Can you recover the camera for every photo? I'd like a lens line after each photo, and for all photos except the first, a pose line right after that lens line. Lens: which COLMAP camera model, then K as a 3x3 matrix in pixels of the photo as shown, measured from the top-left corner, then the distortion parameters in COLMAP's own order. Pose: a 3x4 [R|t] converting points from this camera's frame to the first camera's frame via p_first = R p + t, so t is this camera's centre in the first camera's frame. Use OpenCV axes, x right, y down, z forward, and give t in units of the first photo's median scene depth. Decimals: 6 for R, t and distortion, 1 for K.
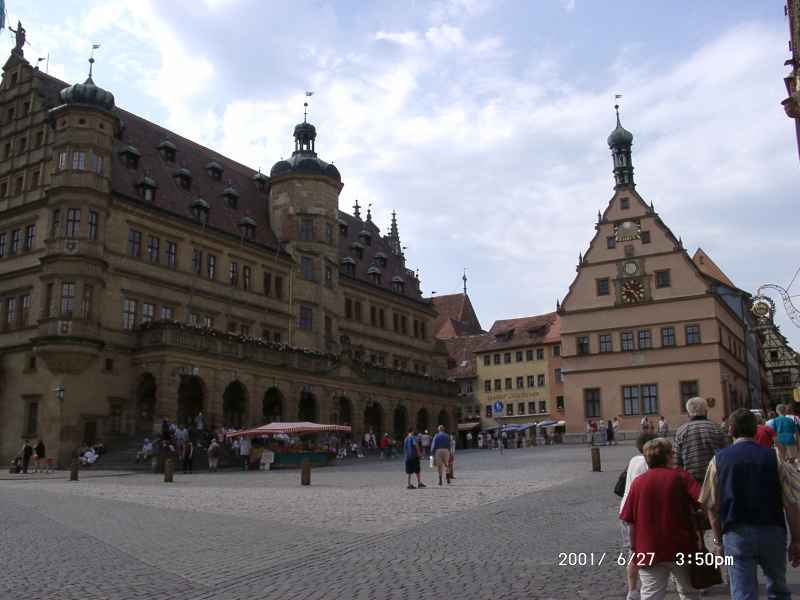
lens RADIAL K [[815.1, 0, 400.0], [0, 815.1, 300.0], [0, 0, 1]] dist [-0.043911, 0.017747]
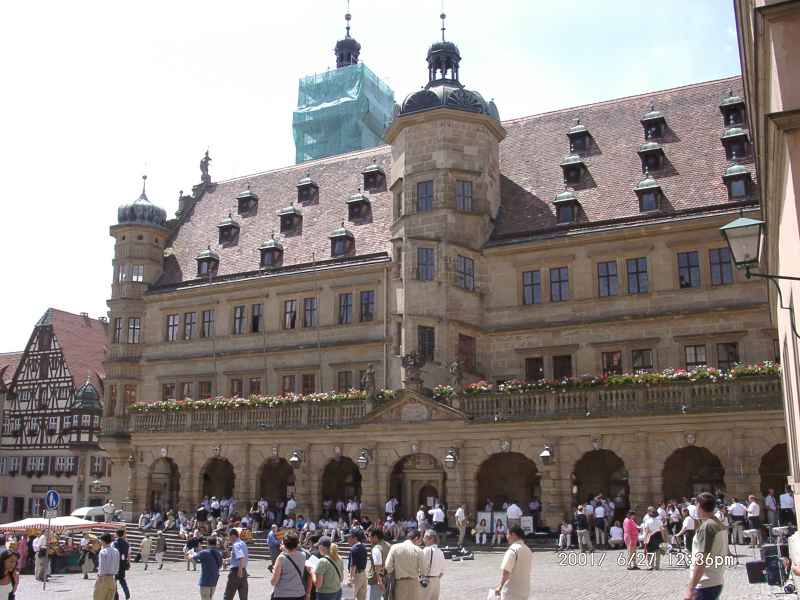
lens RADIAL K [[815.1, 0, 400.0], [0, 815.1, 300.0], [0, 0, 1]] dist [-0.043911, 0.017747]
pose [[0.043756, -0.204413, -0.977906, 0.525385], [0.210309, 0.958794, -0.191008, 0.116390], [0.976655, -0.197305, 0.084943, 0.911033]]
